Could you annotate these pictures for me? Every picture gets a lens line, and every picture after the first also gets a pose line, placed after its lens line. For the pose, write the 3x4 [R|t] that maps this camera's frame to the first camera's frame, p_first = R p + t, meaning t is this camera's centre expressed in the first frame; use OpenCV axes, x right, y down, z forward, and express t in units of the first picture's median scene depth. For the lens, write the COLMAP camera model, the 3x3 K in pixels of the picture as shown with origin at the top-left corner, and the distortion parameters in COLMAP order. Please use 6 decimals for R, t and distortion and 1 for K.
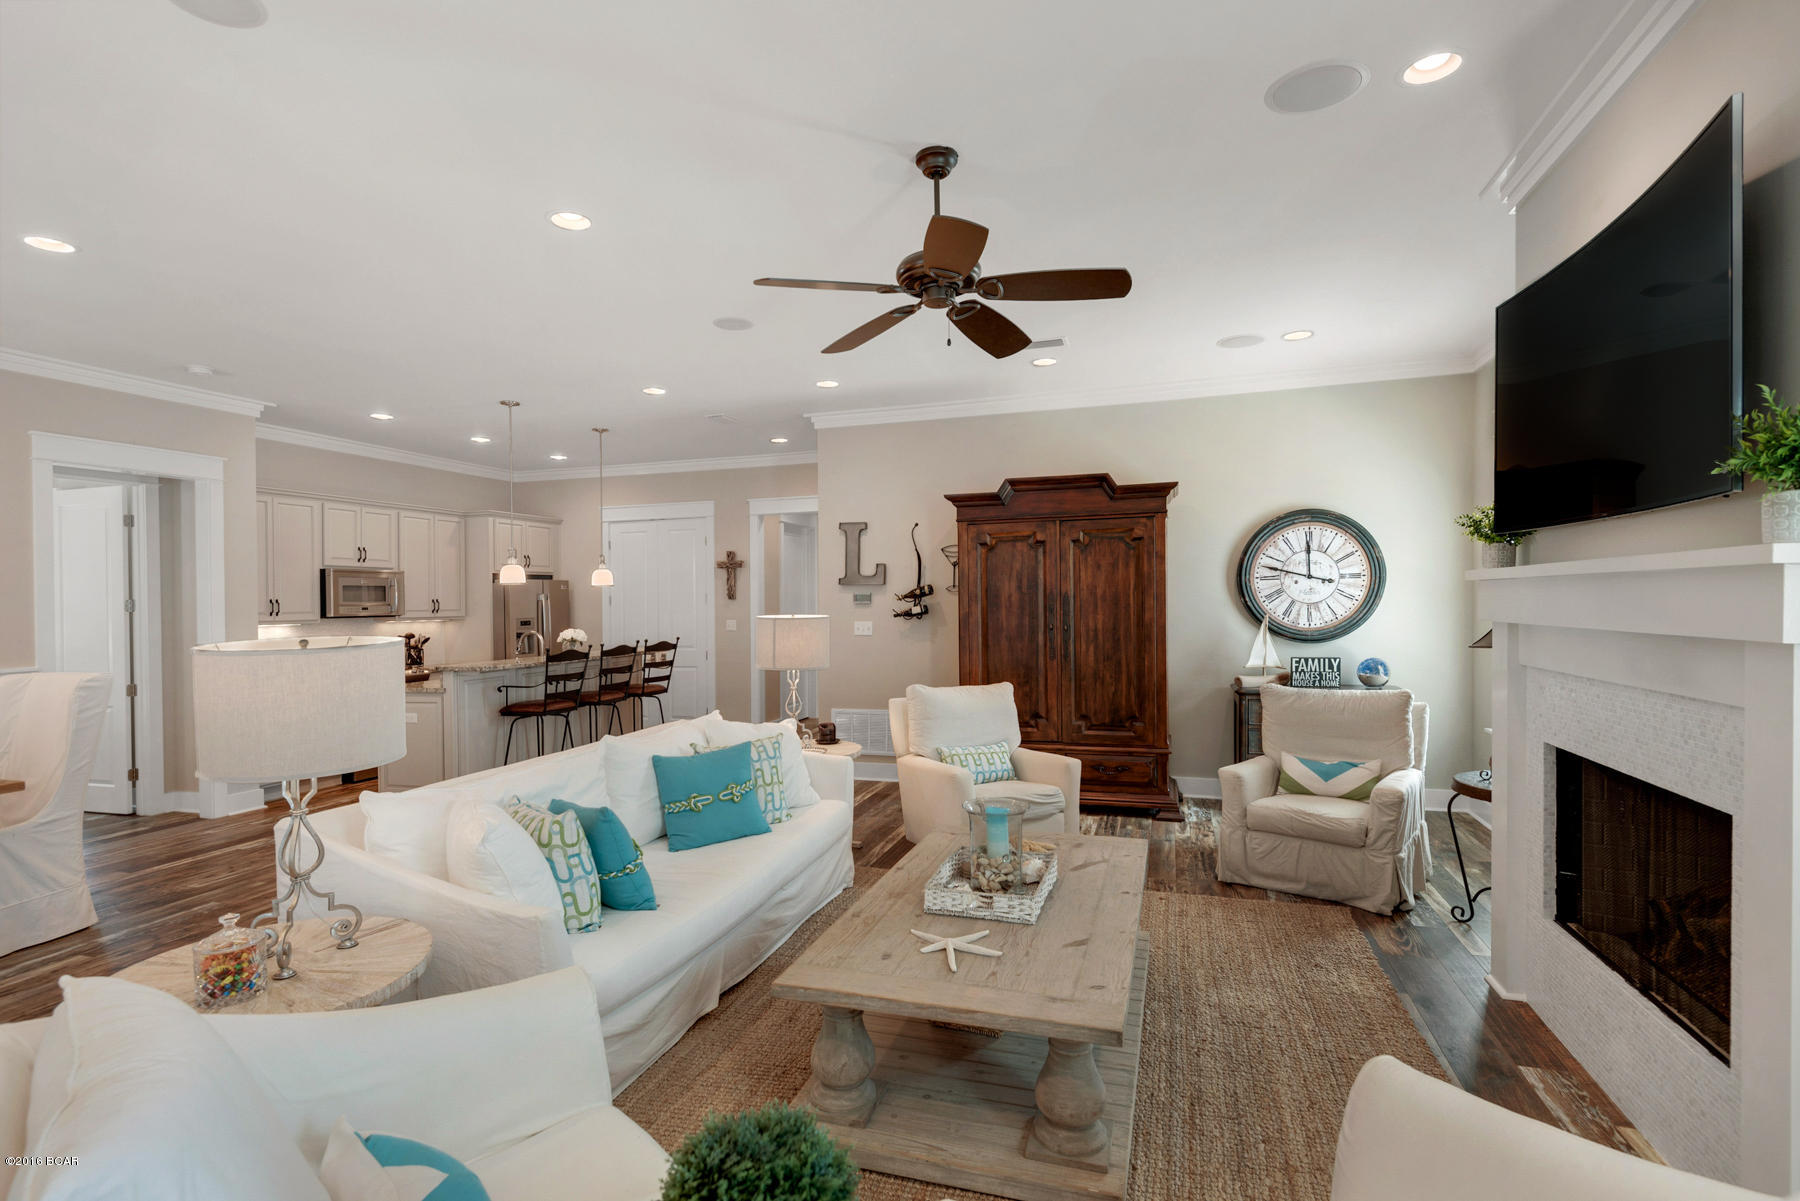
lens RADIAL K [[883.8, 0, 902.6], [0, 883.8, 586.1], [0, 0, 1]] dist [0.001268, -0.000120]
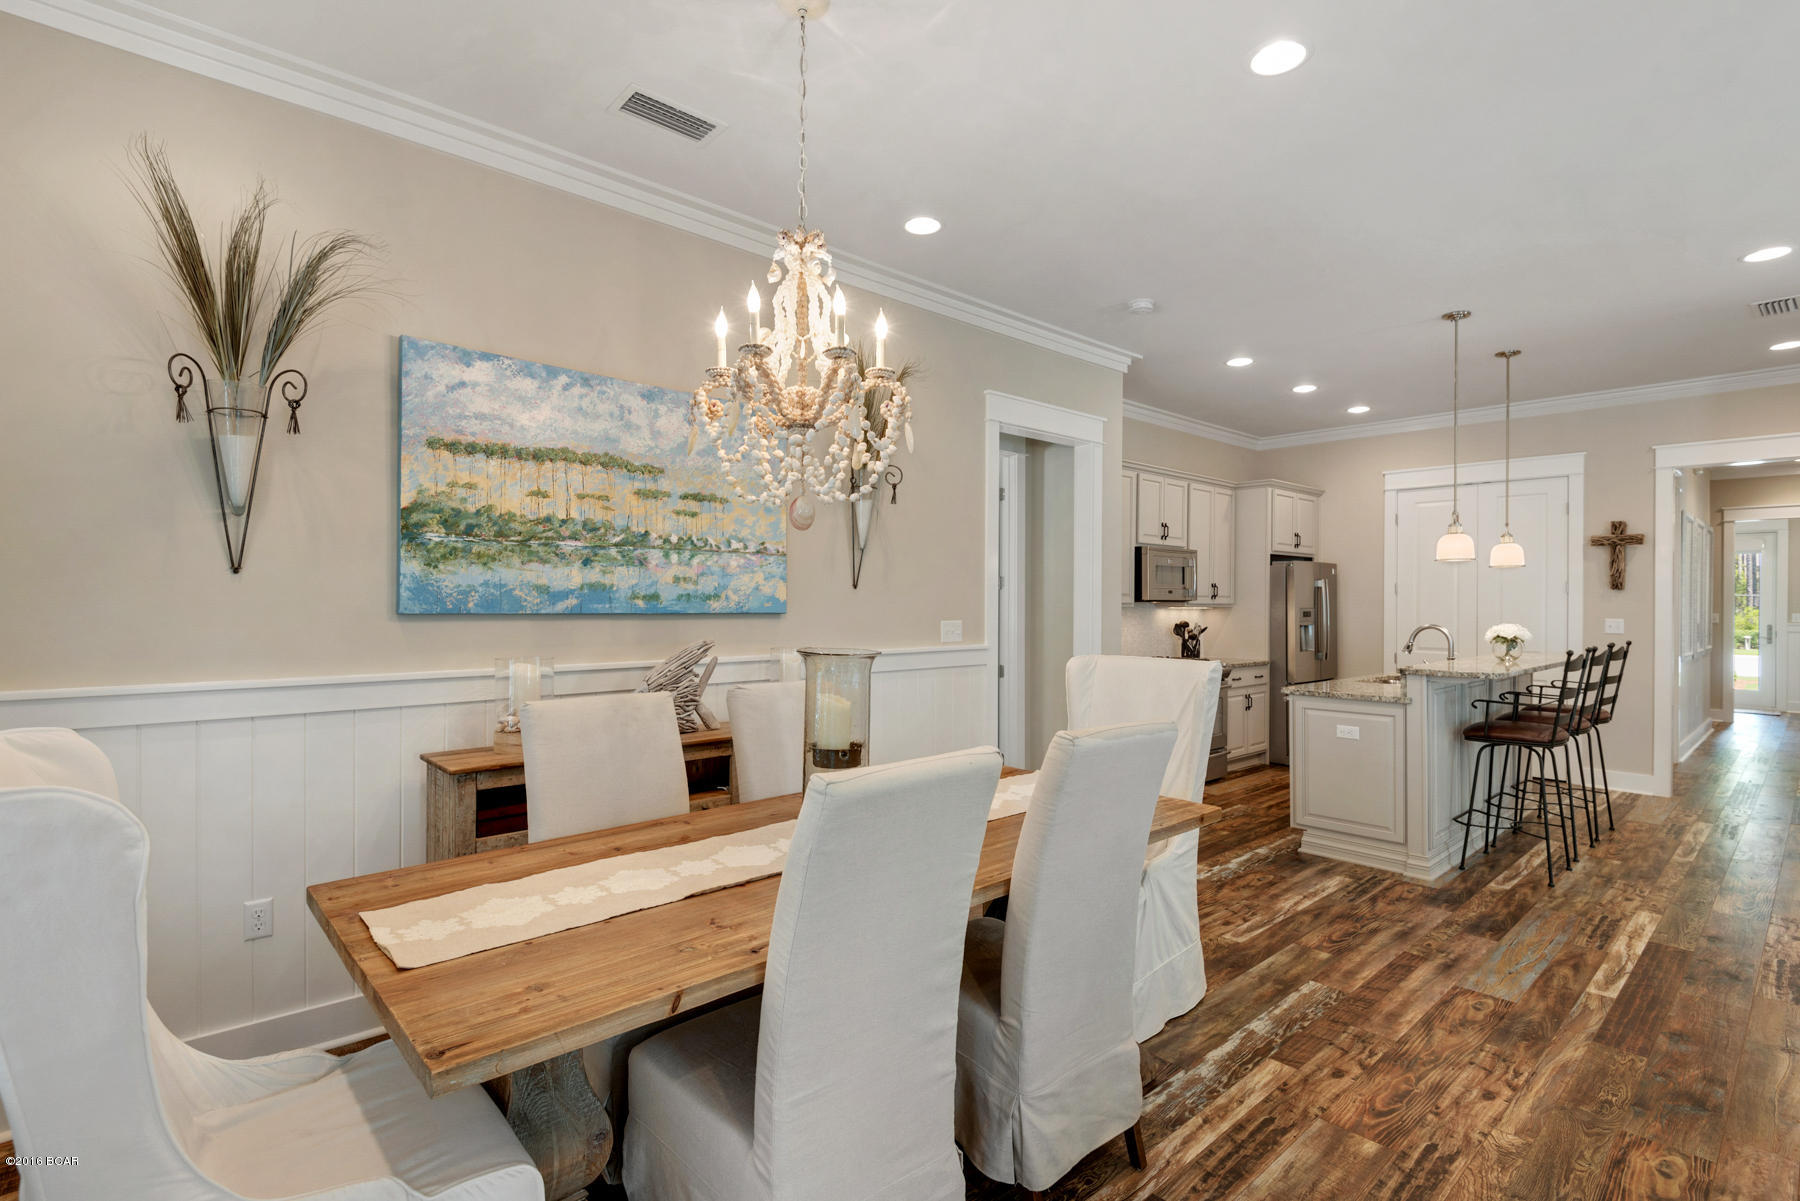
lens RADIAL K [[848.8, 0, 894.1], [0, 848.8, 616.2], [0, 0, 1]] dist [0.001239, -0.000256]
pose [[0.864453, 0.029415, -0.501852, -0.412656], [-0.008354, 0.998989, 0.044165, 0.013748], [0.502644, -0.033987, 0.863825, 0.124553]]
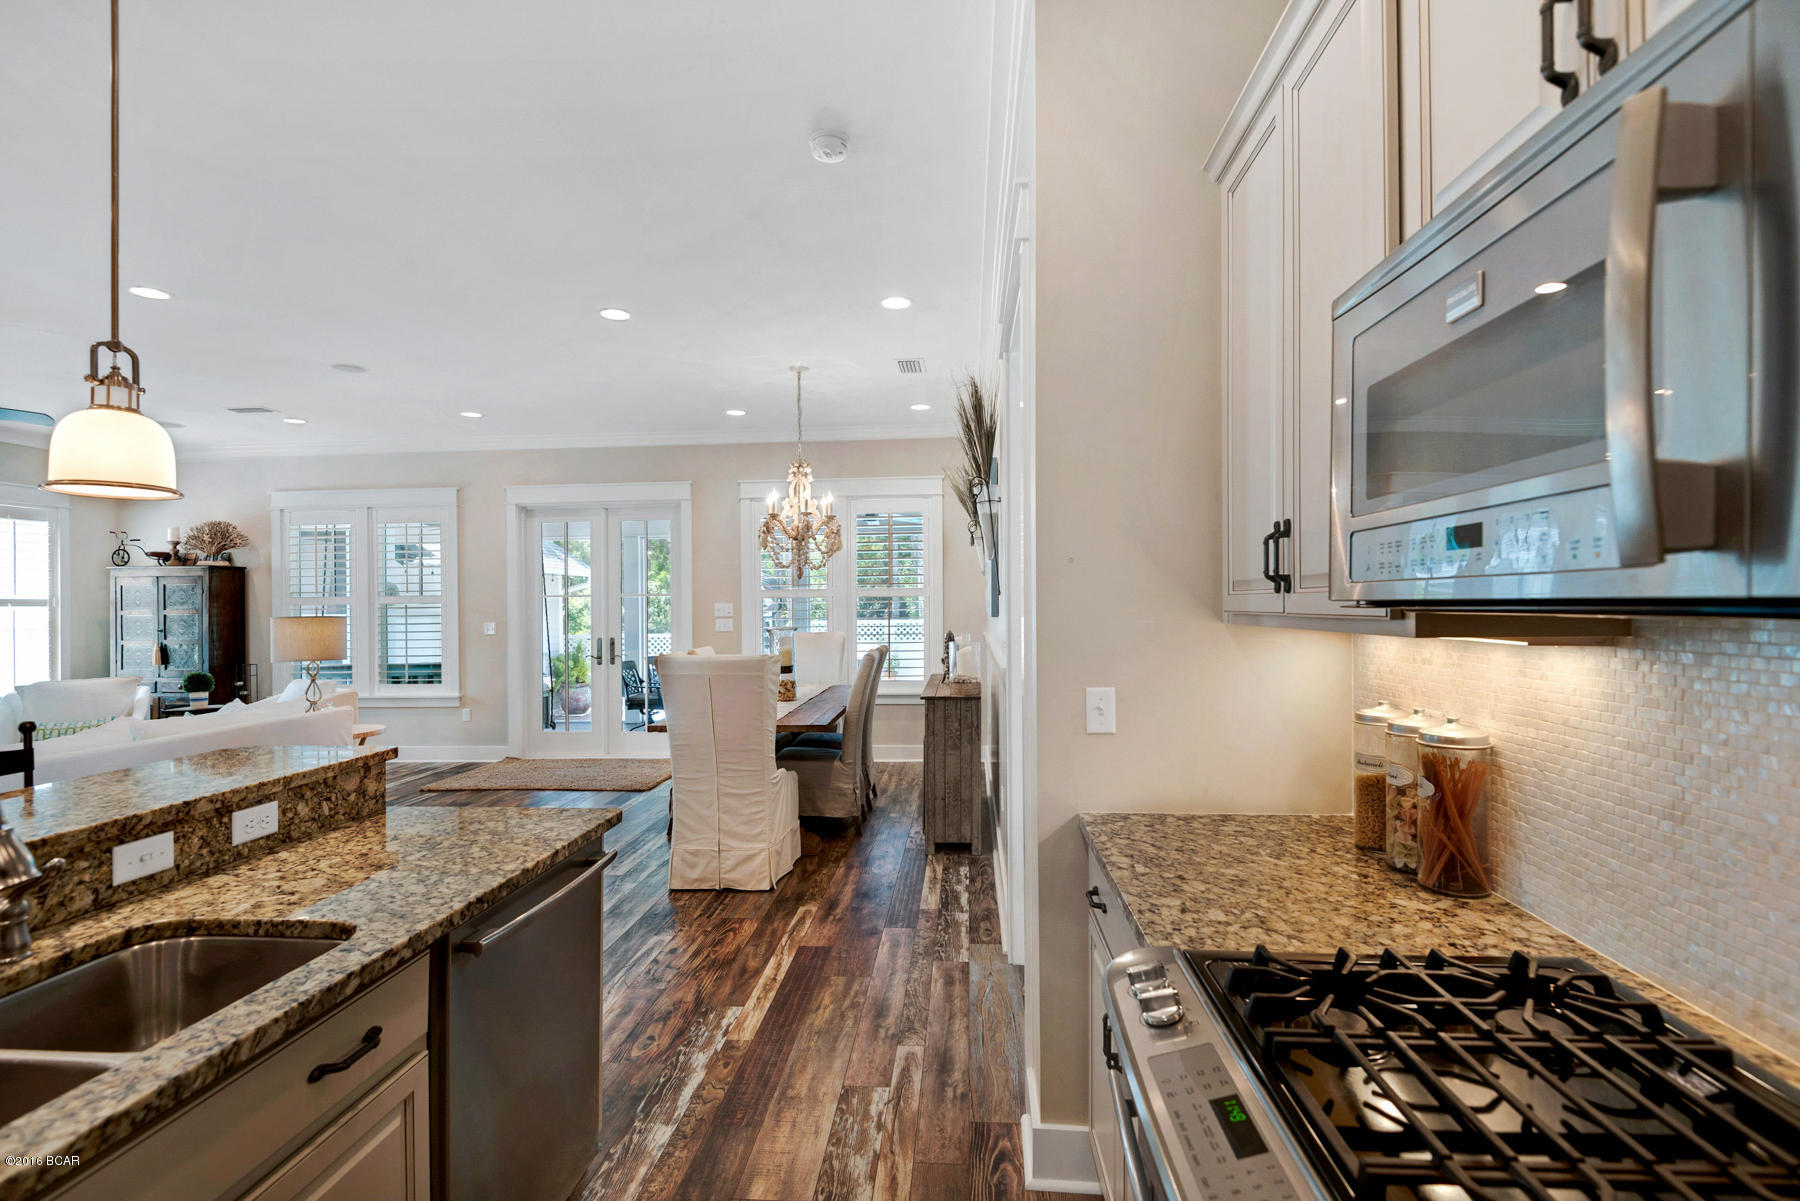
lens RADIAL K [[840.6, 0, 900.0], [0, 840.6, 600.5], [0, 0, 1]] dist [0.004279, -0.000393]
pose [[-0.972412, 0.024731, -0.231957, -0.501731], [0.029526, 0.999416, -0.017222, 0.032649], [0.231396, -0.023596, -0.972573, 1.068476]]
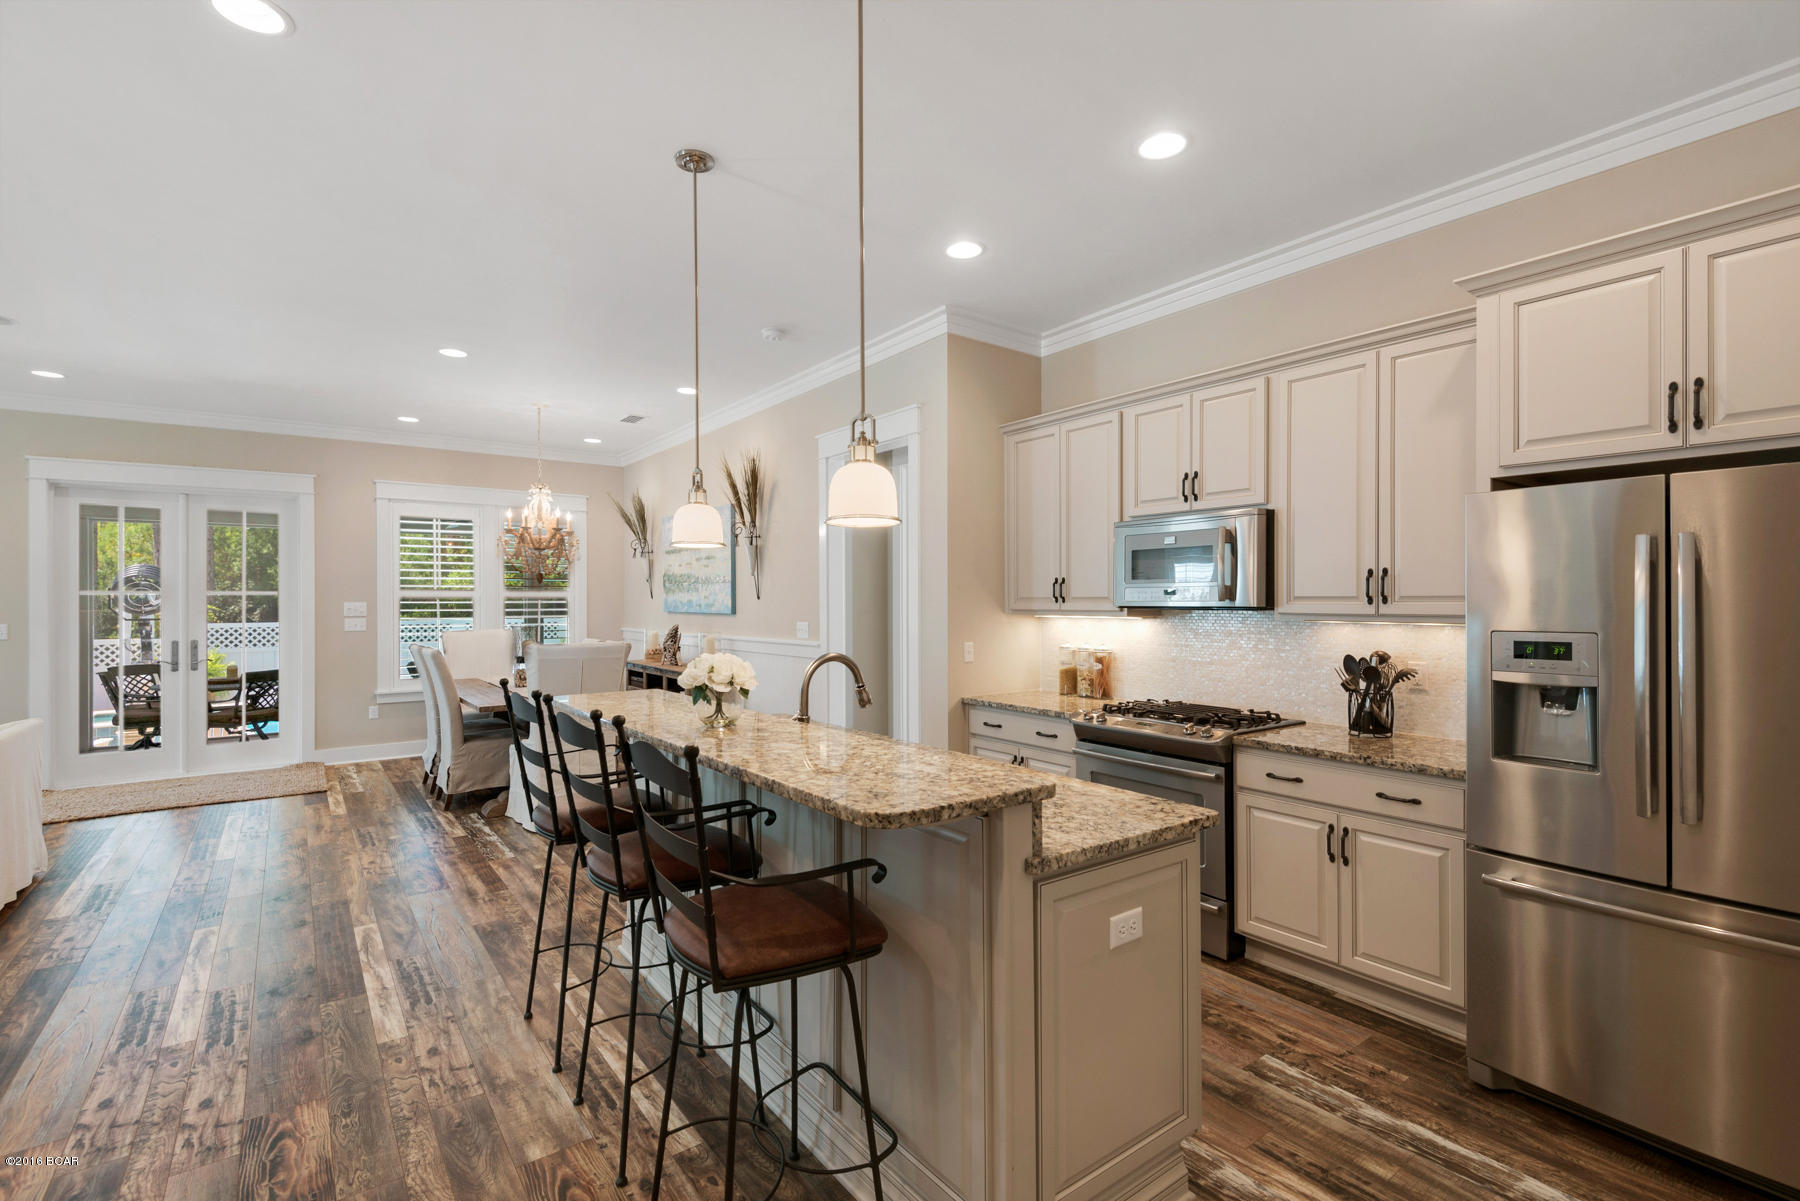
lens RADIAL K [[809.4, 0, 900.0], [0, 809.4, 600.5], [0, 0, 1]] dist [0.040093, -0.022058]
pose [[-0.577518, 0.014884, -0.816242, -0.124661], [0.024501, 0.999699, 0.000893, 0.025351], [0.816010, -0.019483, -0.577709, 1.124571]]
